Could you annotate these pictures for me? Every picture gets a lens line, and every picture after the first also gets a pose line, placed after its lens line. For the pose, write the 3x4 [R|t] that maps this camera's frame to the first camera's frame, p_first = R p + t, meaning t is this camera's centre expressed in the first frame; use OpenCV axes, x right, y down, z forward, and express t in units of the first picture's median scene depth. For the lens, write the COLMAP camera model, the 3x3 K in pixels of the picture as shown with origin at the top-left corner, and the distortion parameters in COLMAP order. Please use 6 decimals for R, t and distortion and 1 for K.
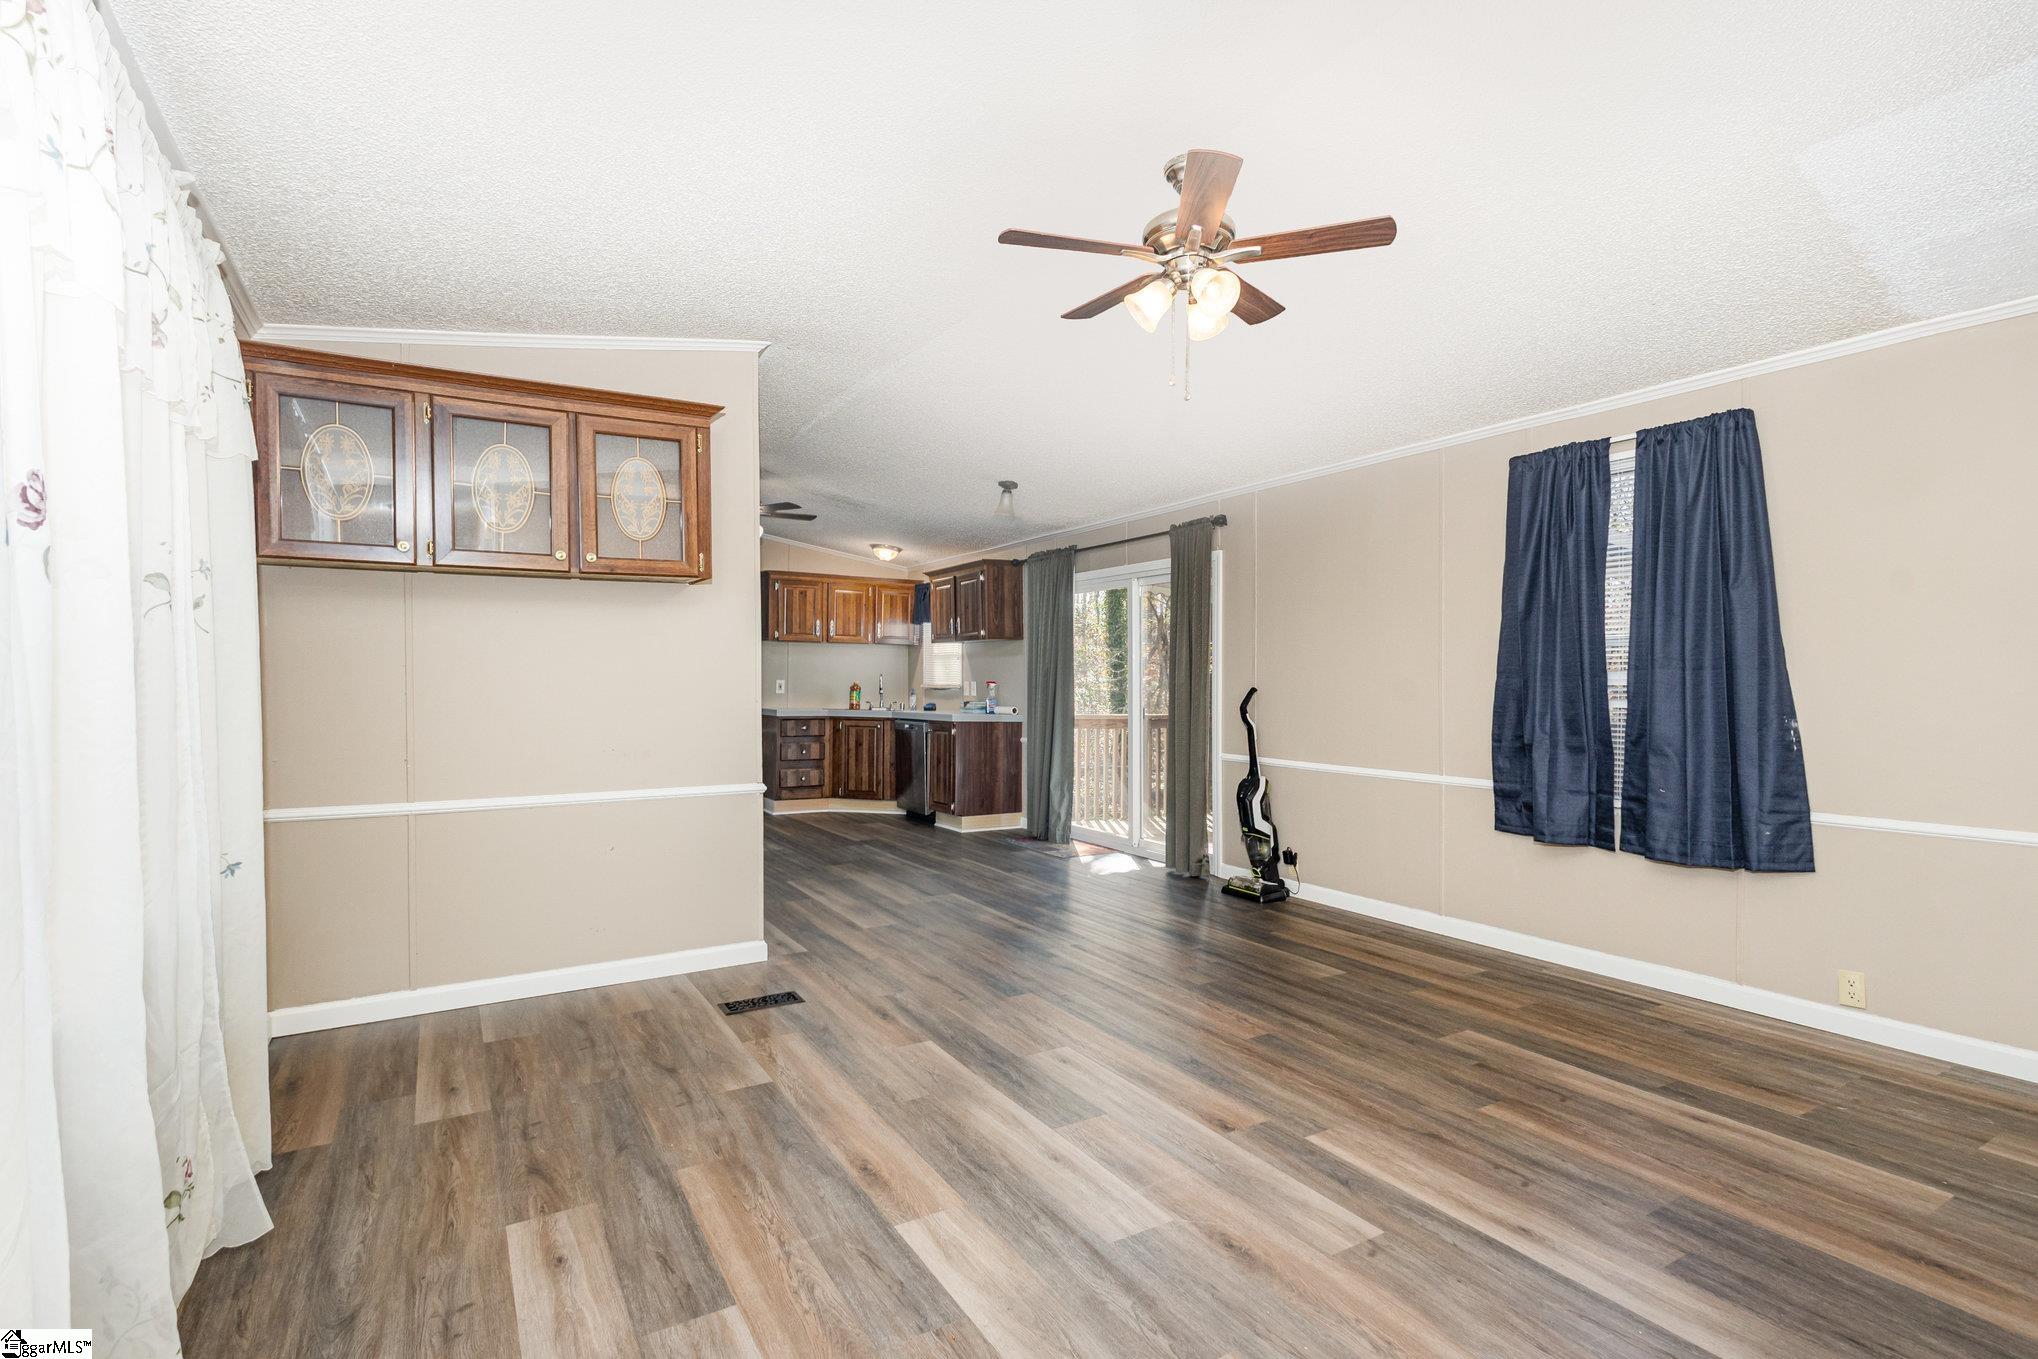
lens RADIAL K [[967.2, 0, 1030.5], [0, 967.2, 693.3], [0, 0, 1]] dist [0.007701, -0.001436]
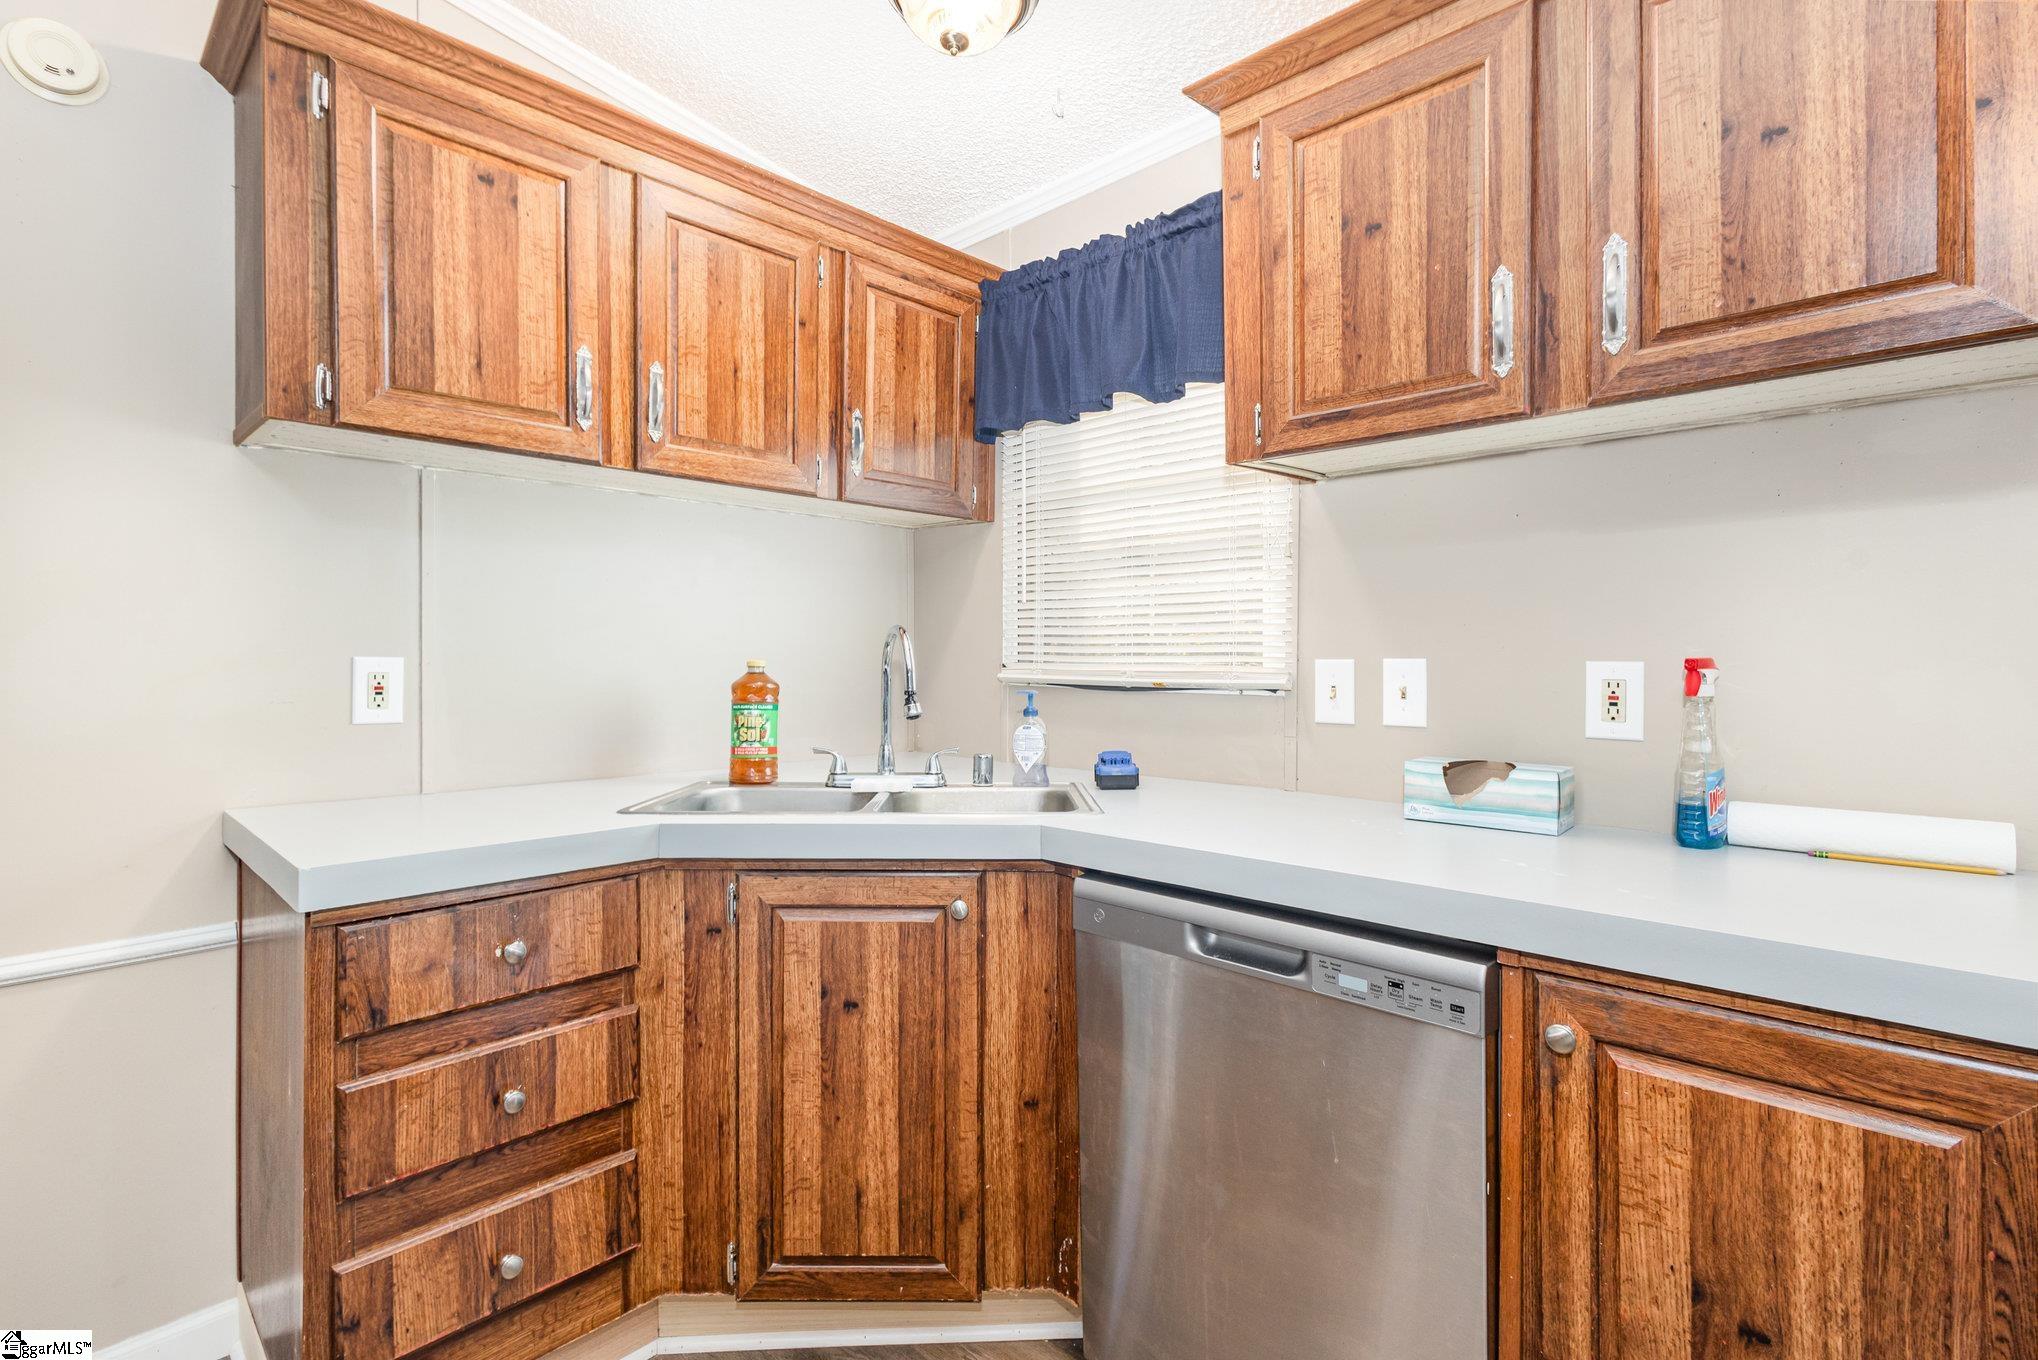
lens RADIAL K [[967.2, 0, 1033.0], [0, 967.2, 674.2], [0, 0, 1]] dist [0.007701, -0.001436]
pose [[0.967035, -0.011510, 0.254383, -0.496648], [0.008622, 0.999885, 0.012468, -0.031777], [-0.254498, -0.009863, 0.967023, 2.144060]]
